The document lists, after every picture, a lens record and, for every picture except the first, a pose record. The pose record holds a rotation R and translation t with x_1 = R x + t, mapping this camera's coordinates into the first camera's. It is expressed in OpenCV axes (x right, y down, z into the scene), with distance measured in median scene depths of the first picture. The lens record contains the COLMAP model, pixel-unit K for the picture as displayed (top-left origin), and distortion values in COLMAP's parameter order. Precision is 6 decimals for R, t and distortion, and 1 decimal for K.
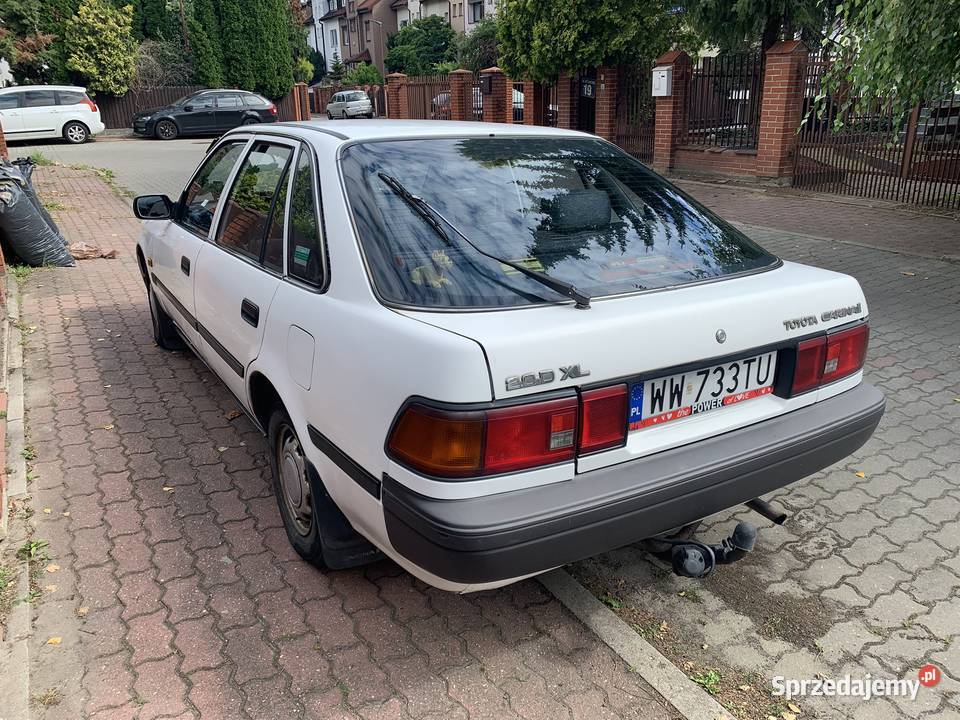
lens RADIAL K [[737.6, 0, 488.7], [0, 737.6, 362.8], [0, 0, 1]] dist [0.008333, -0.001740]
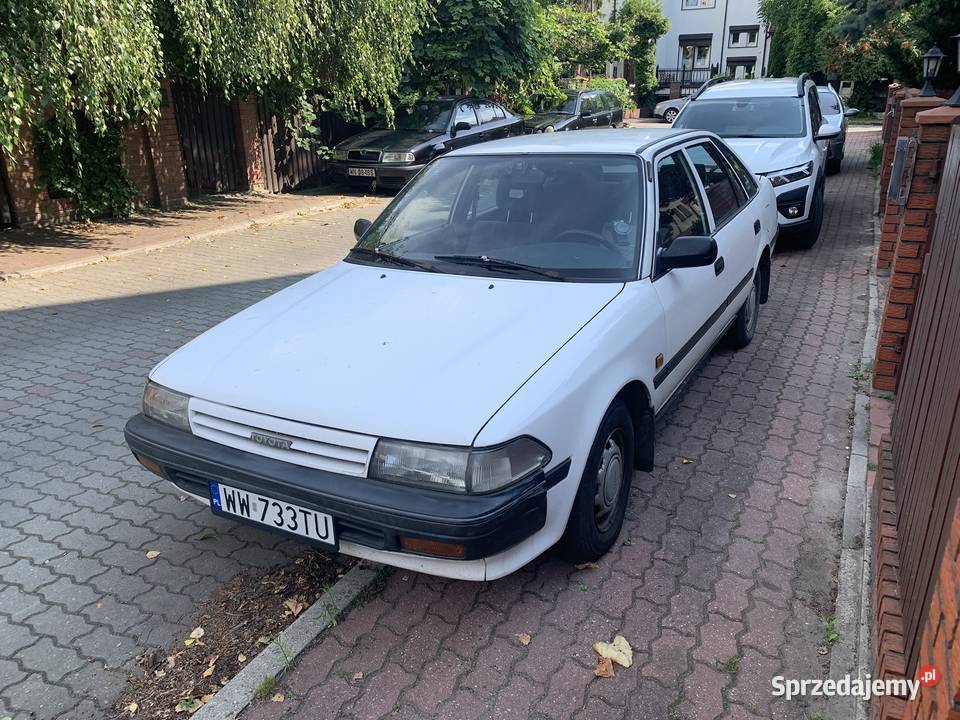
lens RADIAL K [[738.5, 0, 486.8], [0, 738.5, 352.5], [0, 0, 1]] dist [0.011406, -0.007673]
pose [[-0.529714, -0.267875, 0.804764, -1.460547], [0.315162, 0.818721, 0.479967, -0.832002], [-0.787449, 0.507876, -0.349265, 2.149382]]
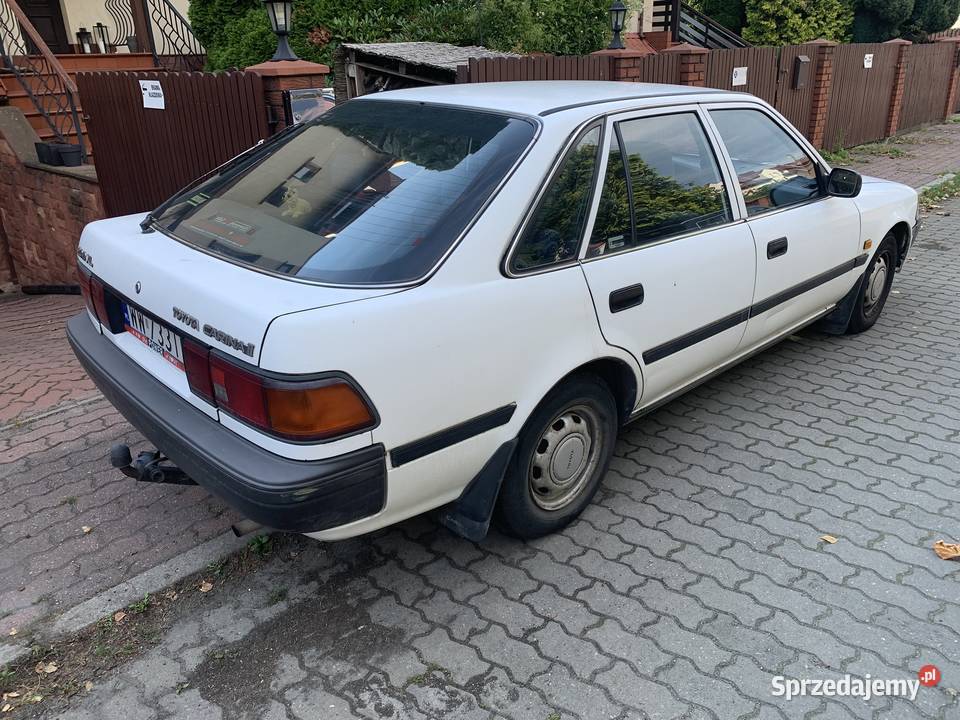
lens RADIAL K [[735.4, 0, 476.5], [0, 735.4, 352.3], [0, 0, 1]] dist [0.009081, 0.001291]
pose [[0.255179, 0.366707, -0.894656, 0.985607], [-0.307350, 0.908061, 0.284537, -0.299514], [0.916744, 0.202365, 0.344425, 0.765785]]
